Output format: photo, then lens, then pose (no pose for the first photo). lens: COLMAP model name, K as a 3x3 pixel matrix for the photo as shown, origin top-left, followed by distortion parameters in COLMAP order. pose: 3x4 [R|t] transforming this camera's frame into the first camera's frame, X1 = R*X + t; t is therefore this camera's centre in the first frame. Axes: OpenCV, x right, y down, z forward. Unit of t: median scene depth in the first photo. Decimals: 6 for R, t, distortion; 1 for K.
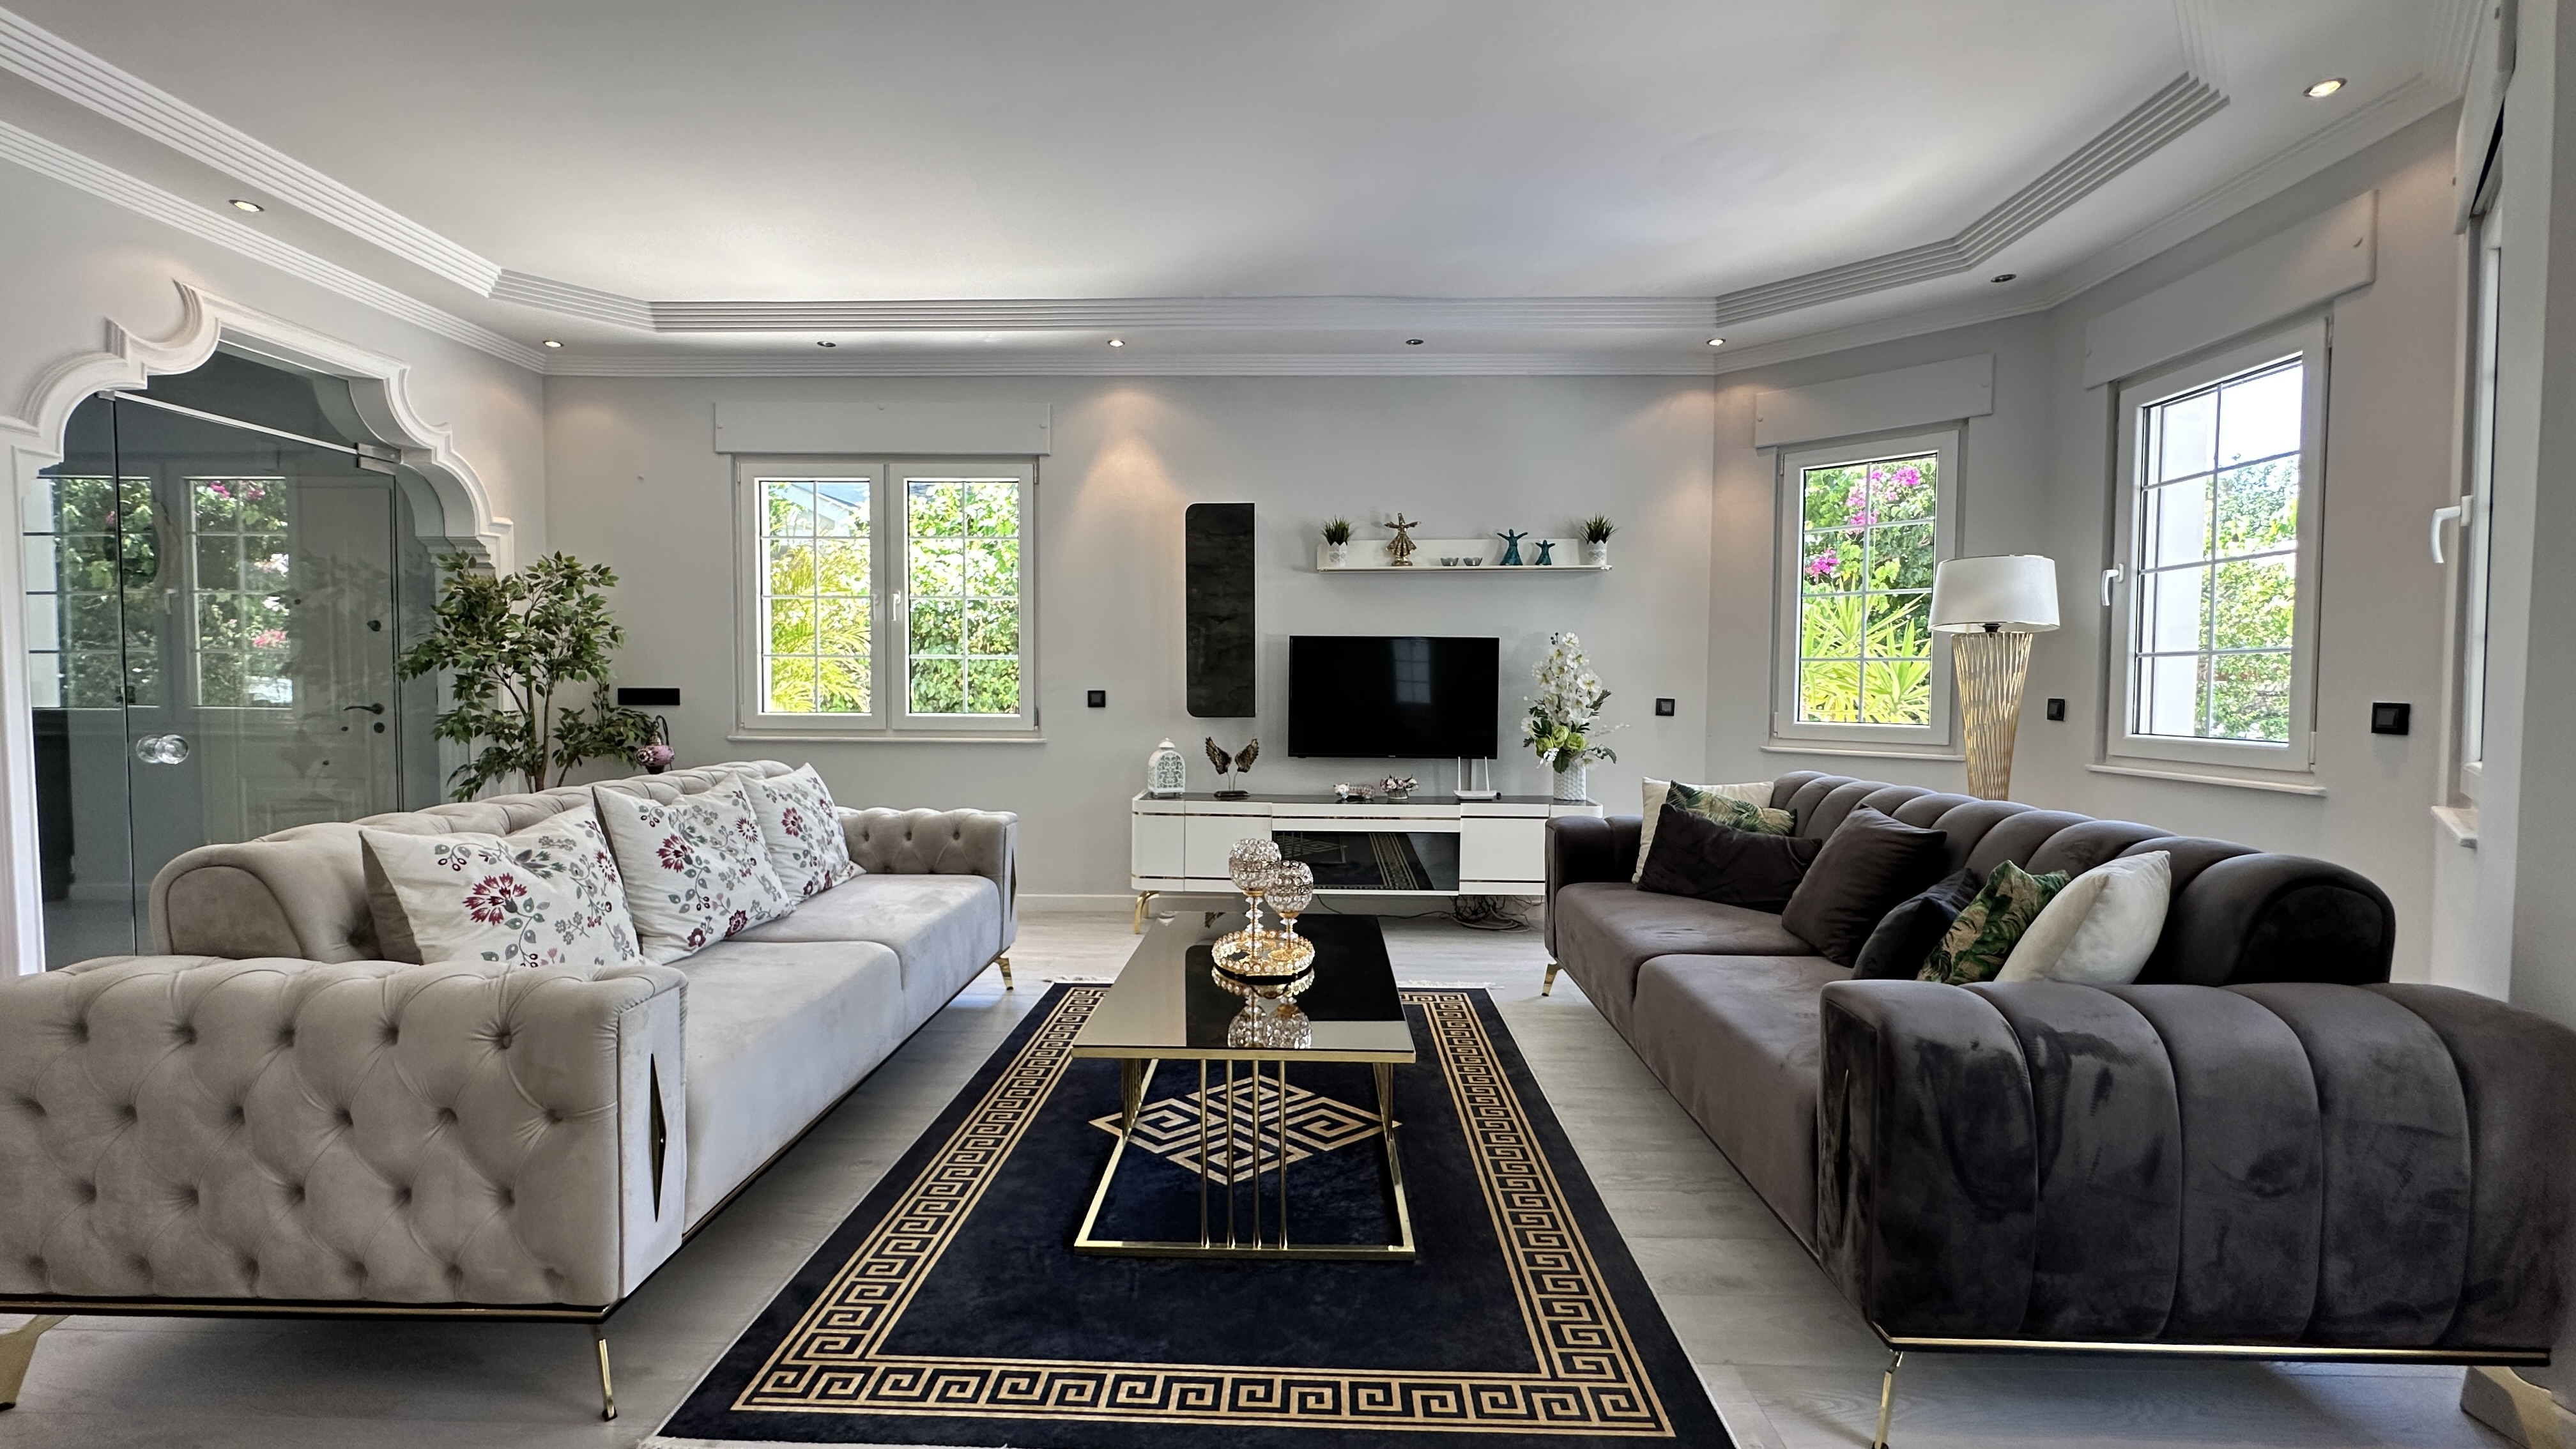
lens RADIAL K [[1029.6, 0, 1284.0], [0, 1029.6, 724.1], [0, 0, 1]] dist [-0.002947, 0.000665]
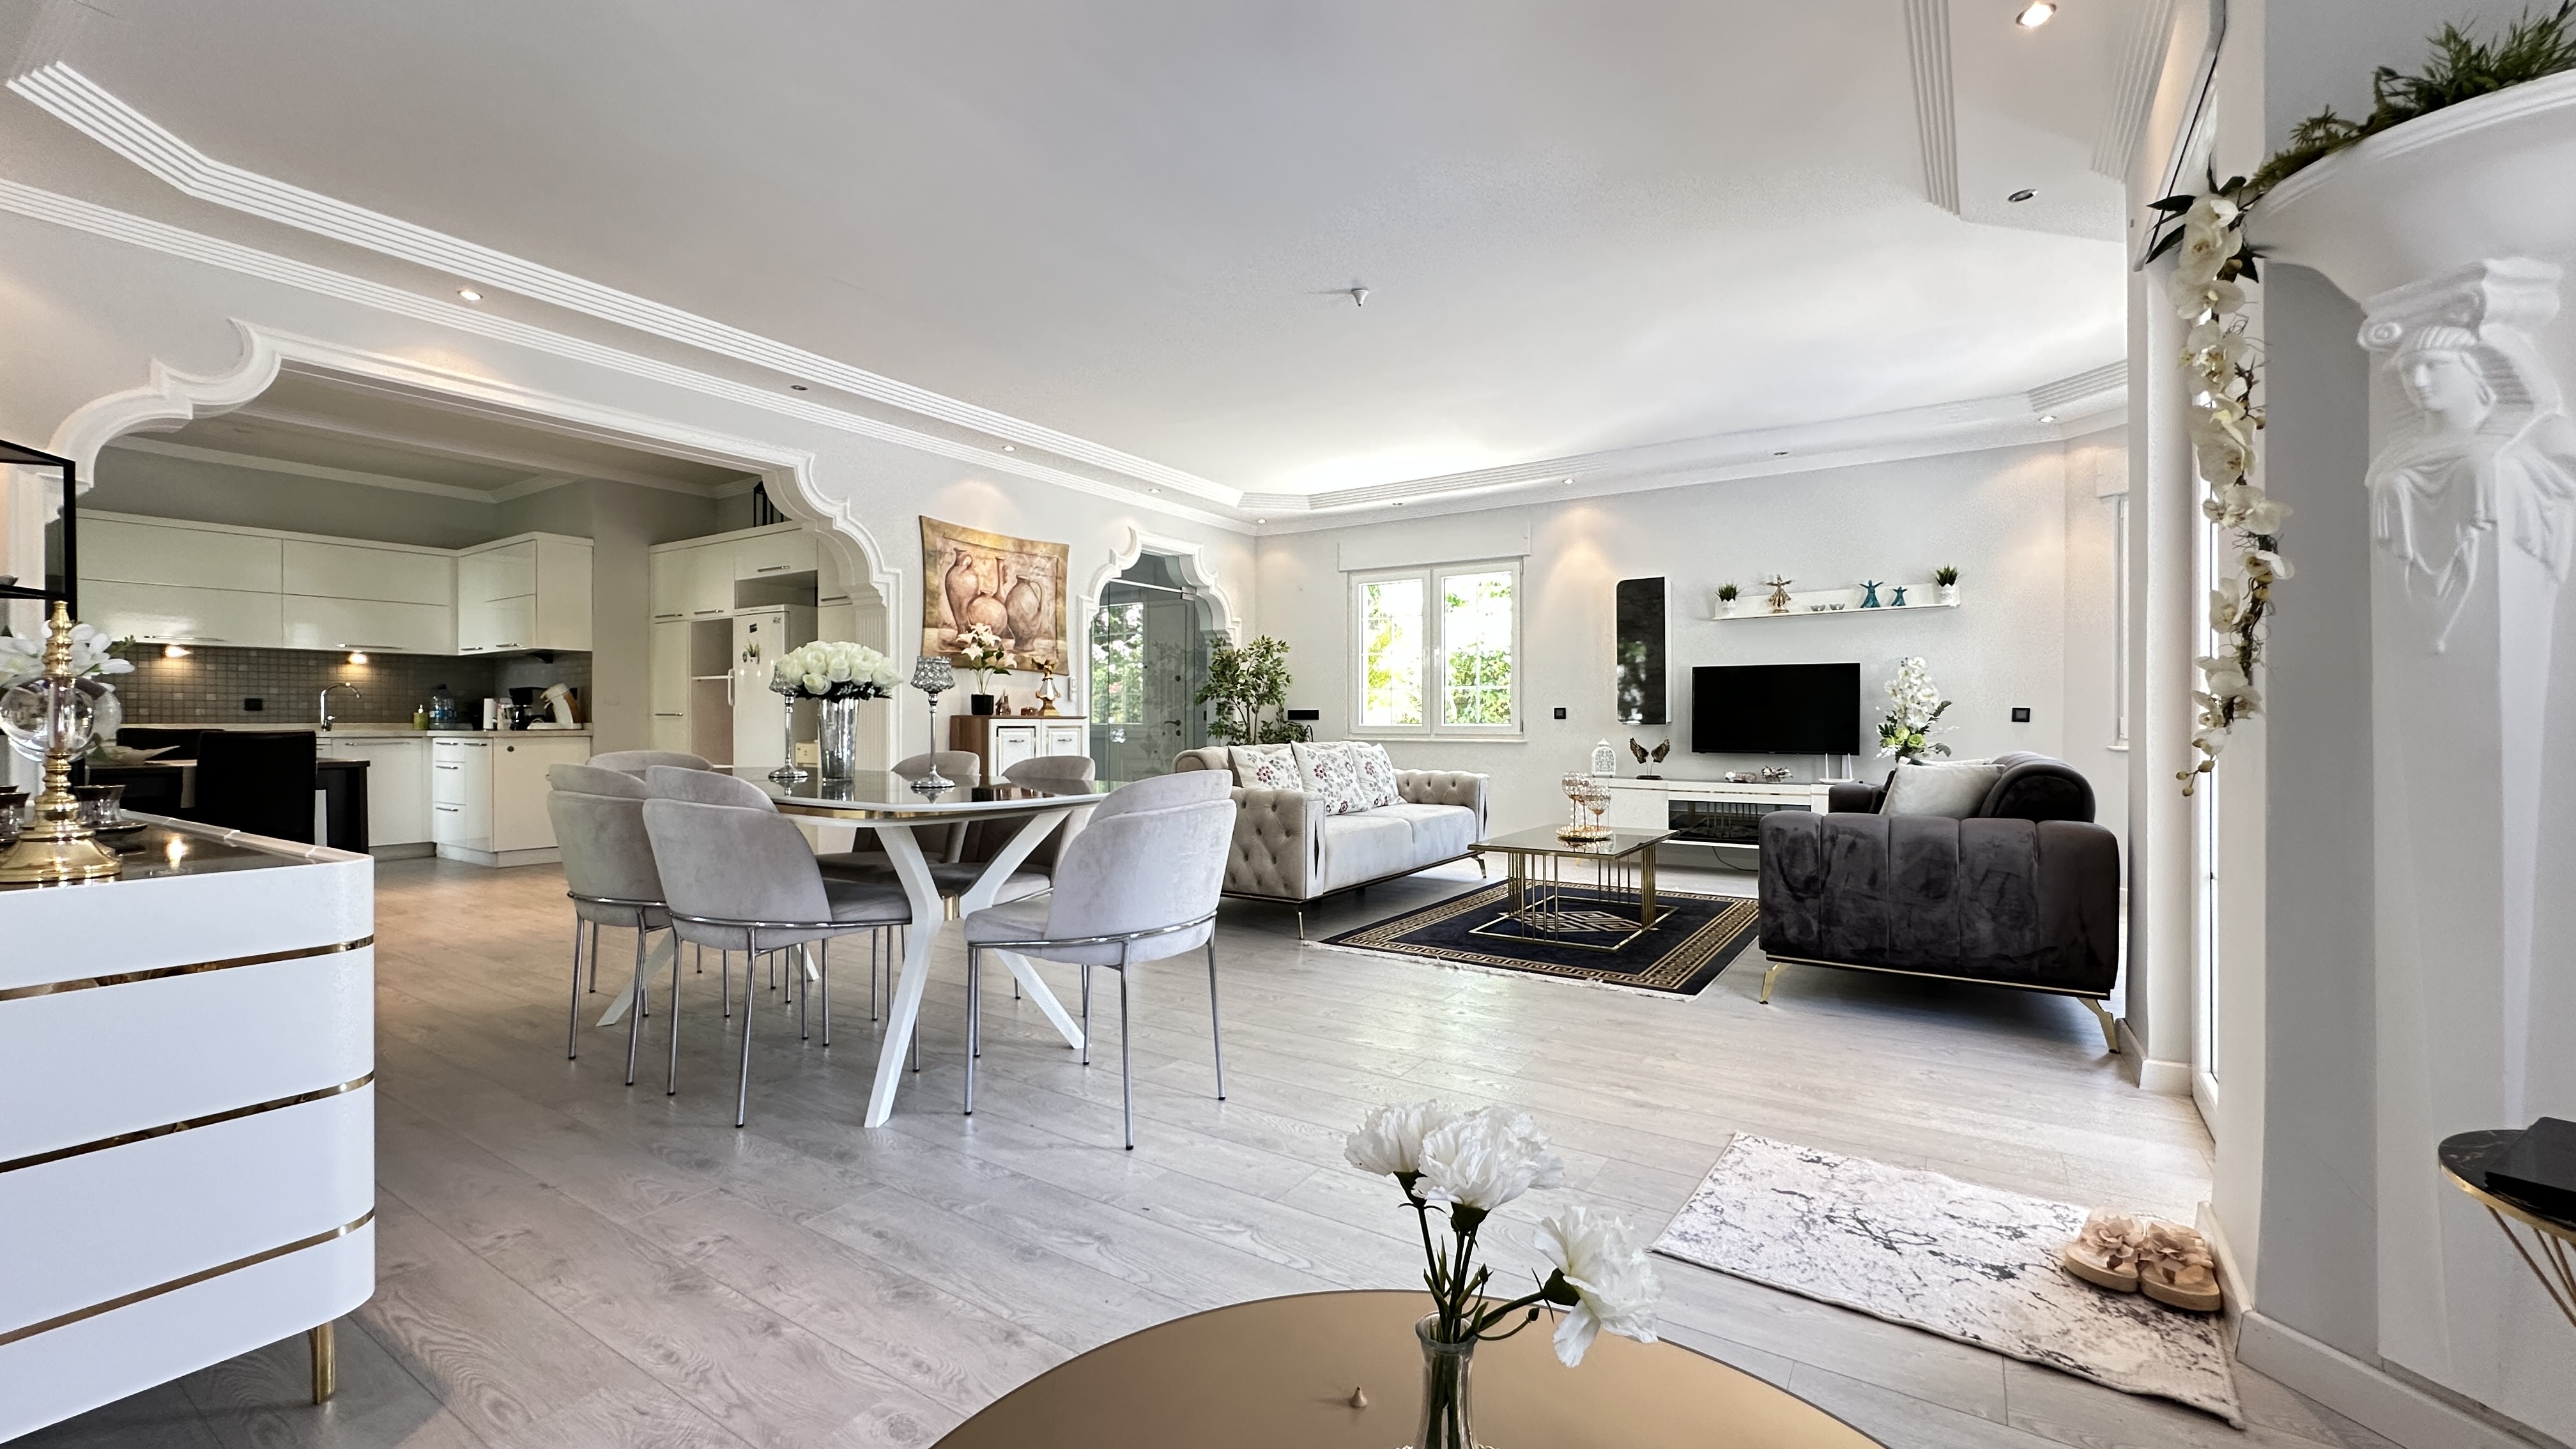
lens RADIAL K [[1026.2, 0, 1281.3], [0, 1026.2, 721.8], [0, 0, 1]] dist [0.000792, 0.000213]
pose [[0.847352, -0.006057, -0.530997, 0.287182], [-0.015810, 0.999204, -0.036627, 0.052544], [0.530796, 0.039431, 0.846582, -0.515679]]
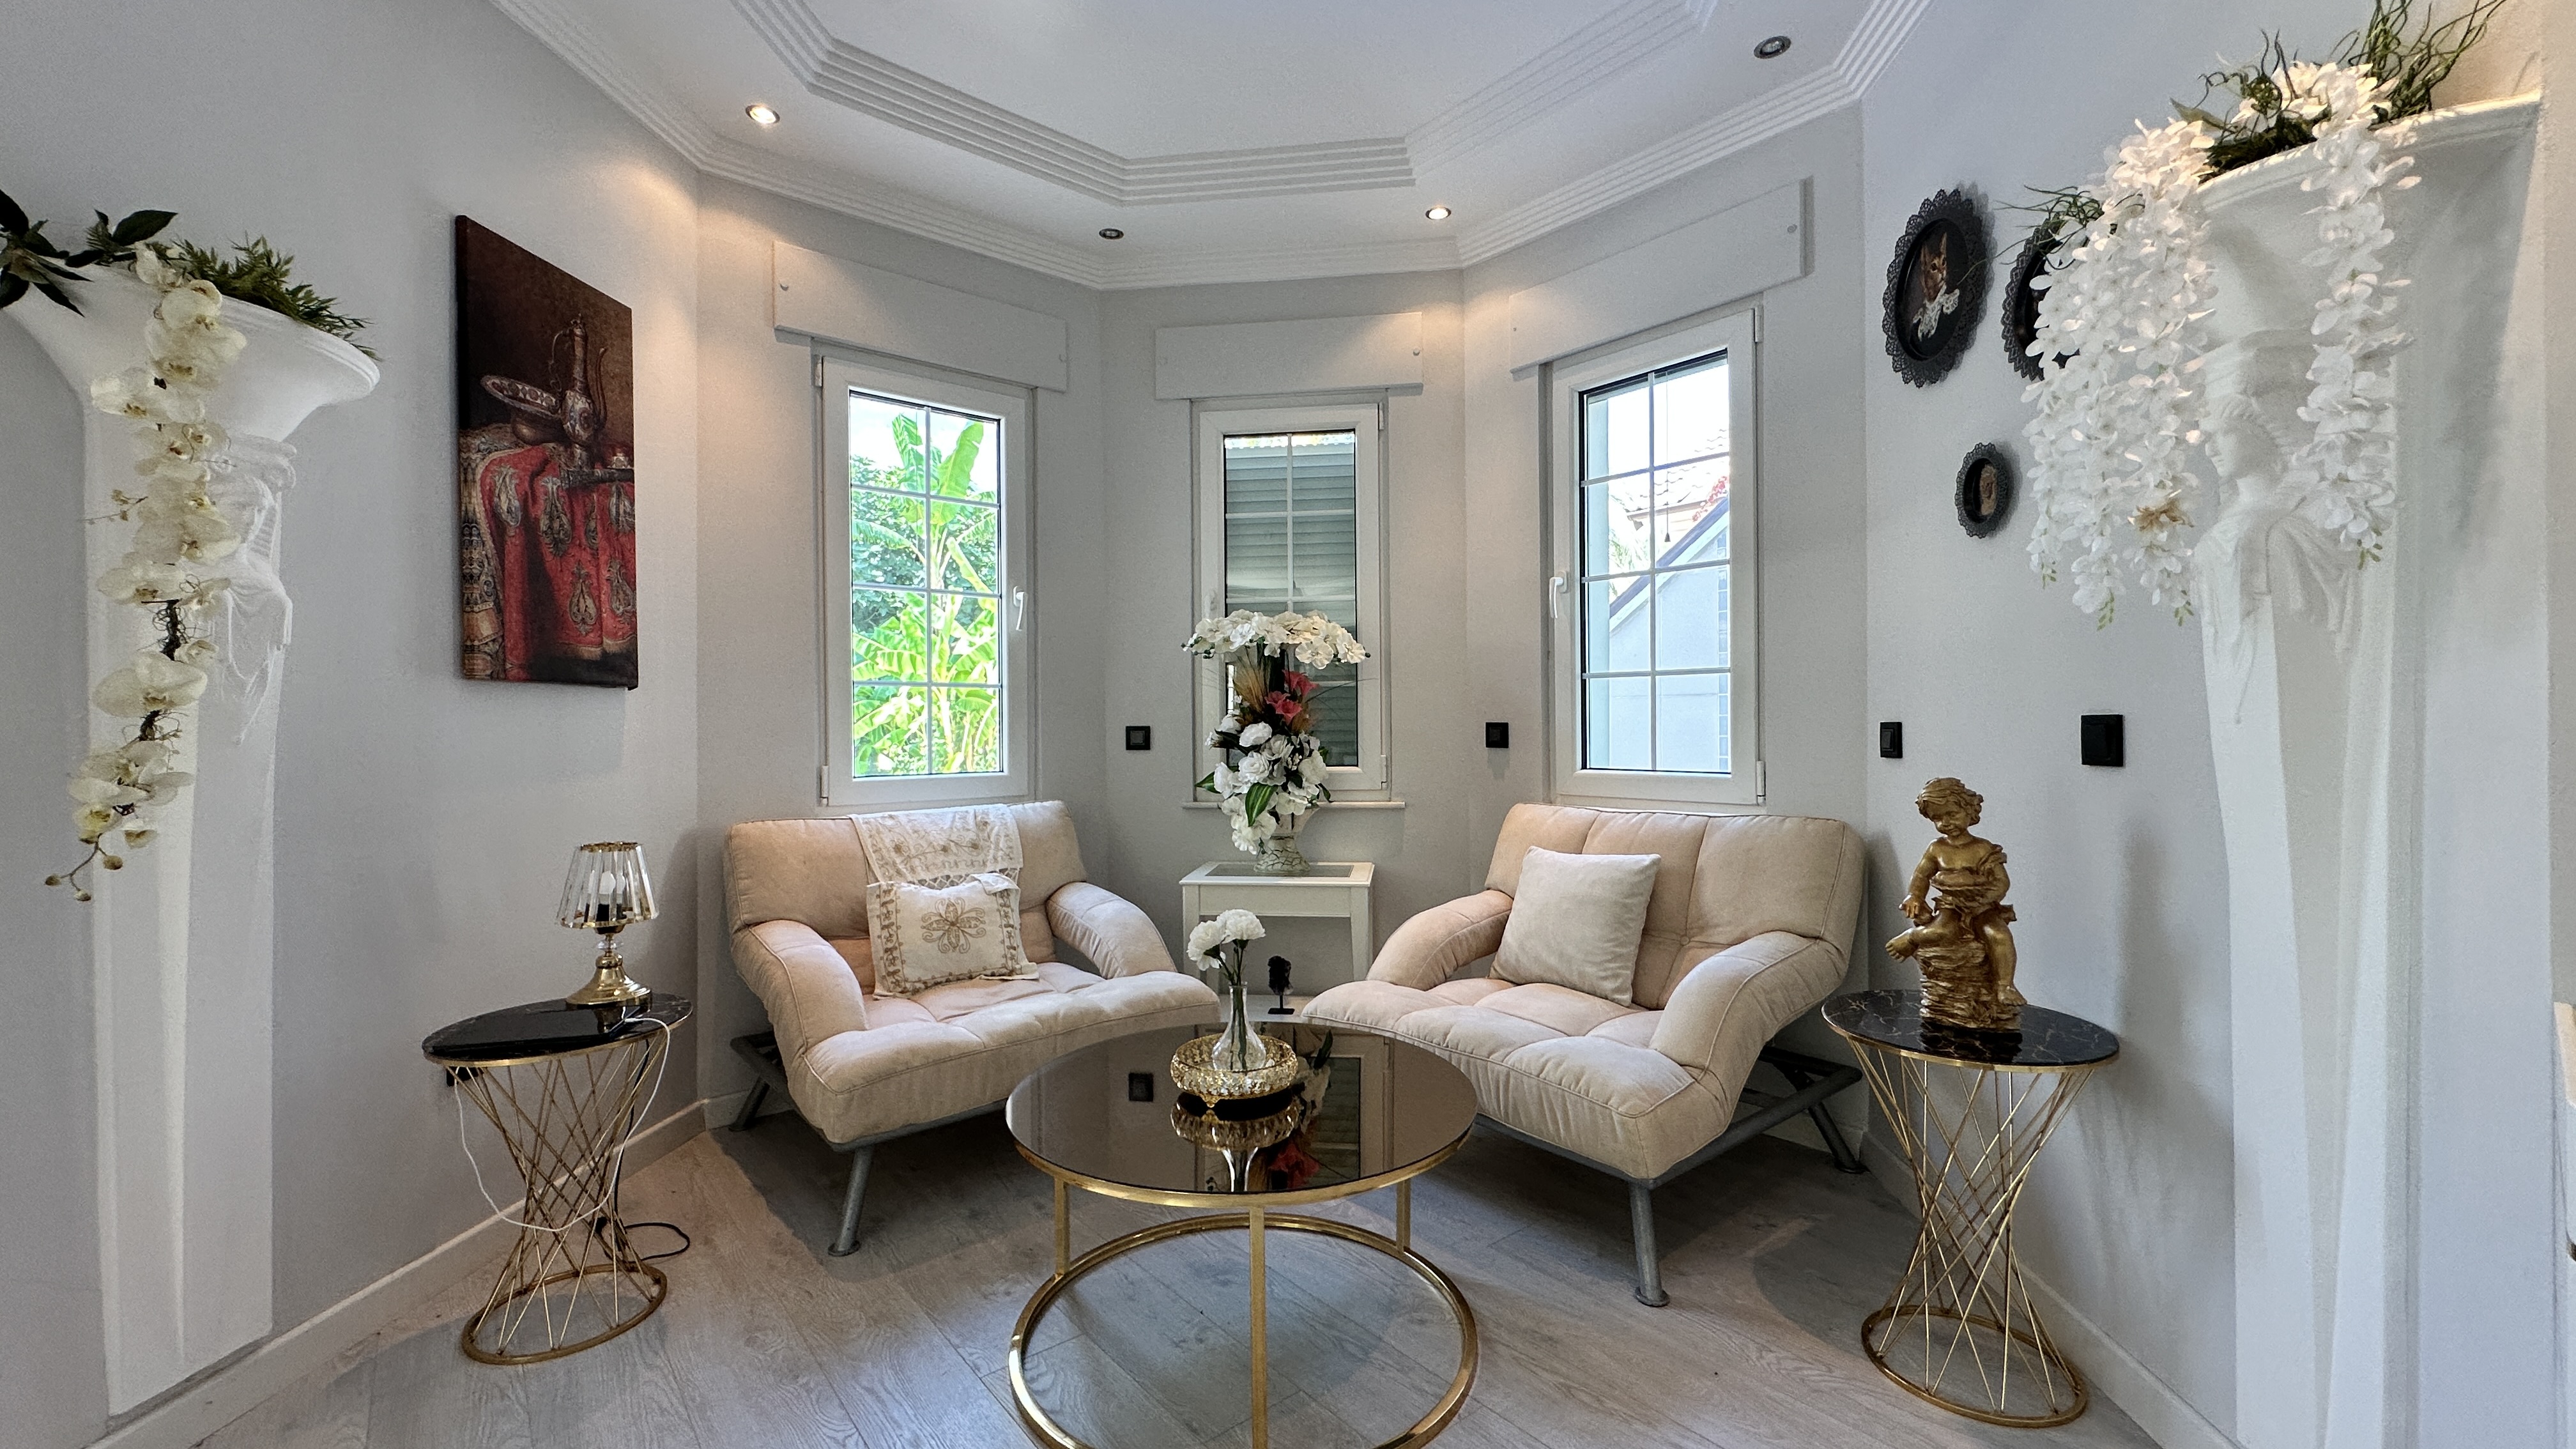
lens RADIAL K [[1029.6, 0, 1284.0], [0, 1029.6, 724.1], [0, 0, 1]] dist [-0.002947, 0.000665]
pose [[-0.649163, -0.001905, 0.760647, -0.066902], [0.033911, 0.998930, 0.031443, 0.014099], [-0.759893, 0.046206, -0.648404, -0.161646]]
